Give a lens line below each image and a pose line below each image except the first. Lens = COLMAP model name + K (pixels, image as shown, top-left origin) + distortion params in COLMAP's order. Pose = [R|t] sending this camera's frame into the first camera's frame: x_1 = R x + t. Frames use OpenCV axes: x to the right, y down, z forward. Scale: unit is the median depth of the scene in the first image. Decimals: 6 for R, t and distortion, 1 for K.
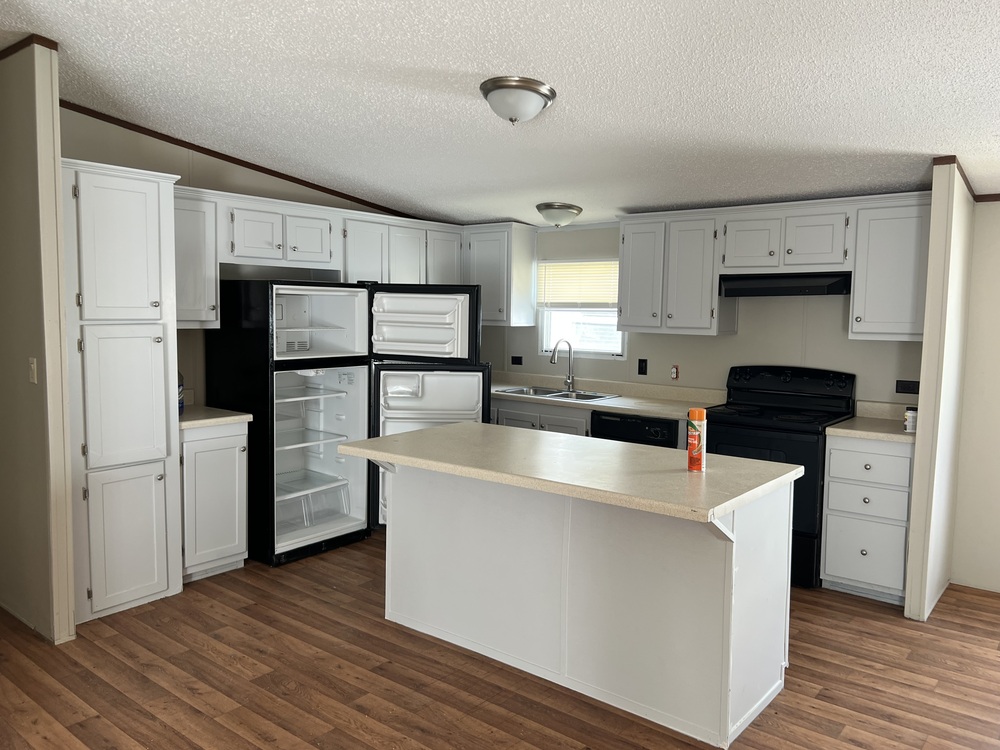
lens RADIAL K [[752.7, 0, 493.3], [0, 752.7, 372.9], [0, 0, 1]] dist [0.055781, -0.069146]
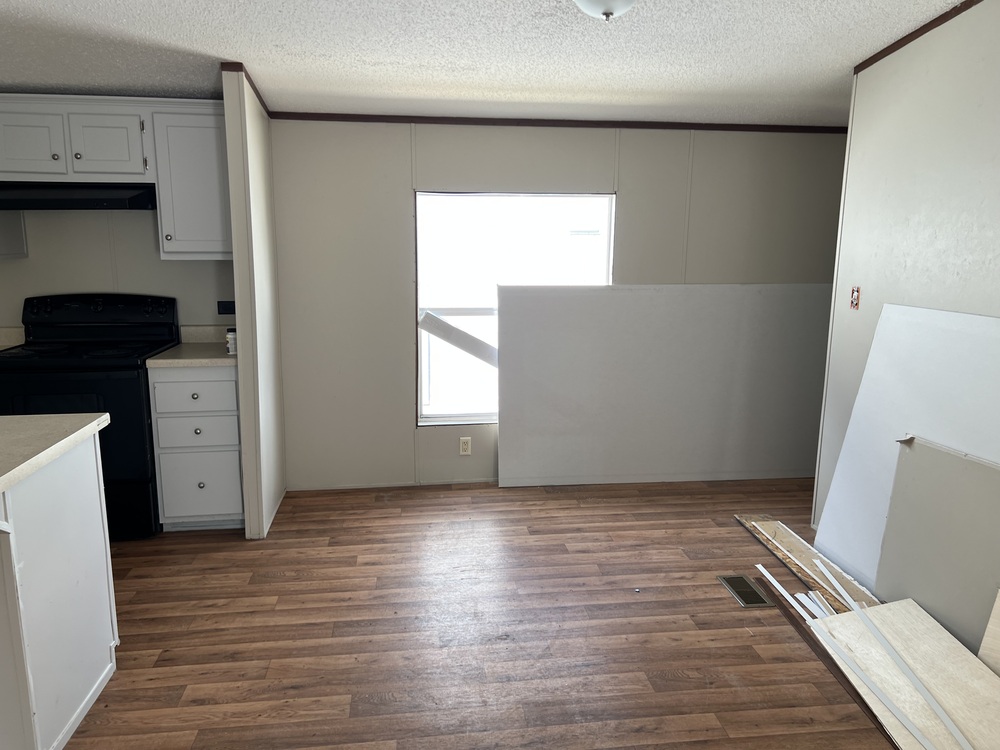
lens RADIAL K [[752.7, 0, 505.2], [0, 752.7, 372.2], [0, 0, 1]] dist [0.055781, -0.069146]
pose [[0.680159, -0.135798, 0.720377, 0.077618], [0.063568, 0.989916, 0.126590, -0.000037], [-0.730303, -0.040308, 0.681933, 0.076668]]
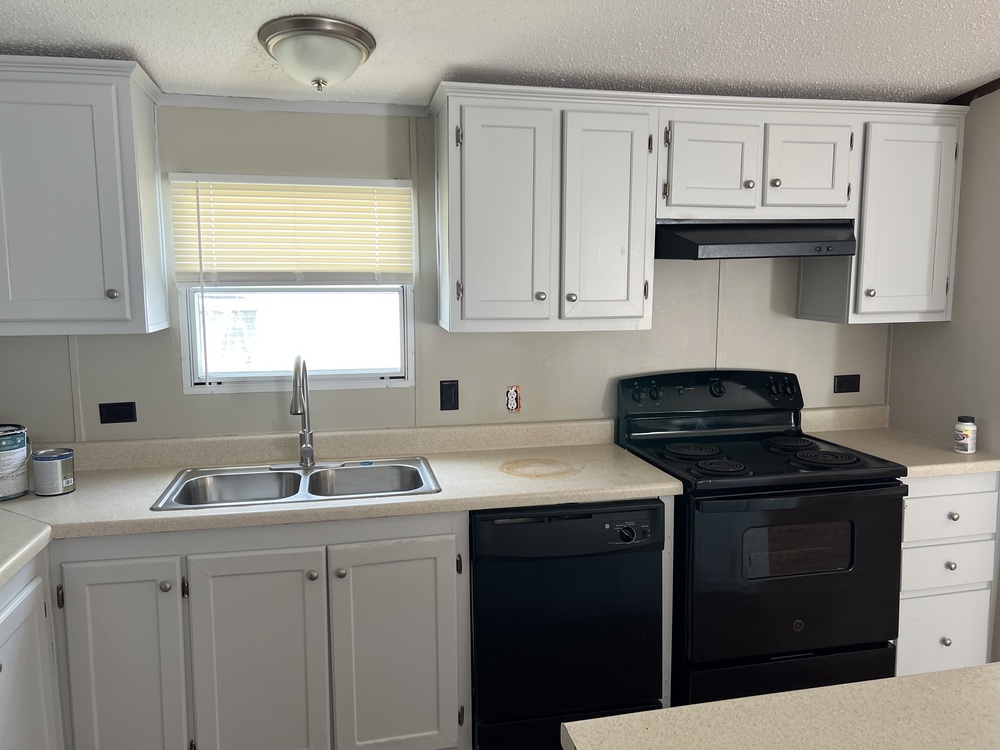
lens RADIAL K [[752.7, 0, 500.3], [0, 752.7, 372.0], [0, 0, 1]] dist [0.055781, -0.069146]
pose [[0.619952, -0.110981, 0.776752, -0.242274], [0.081483, 0.993700, 0.076945, -0.080555], [-0.780398, 0.015590, 0.625089, 0.852005]]
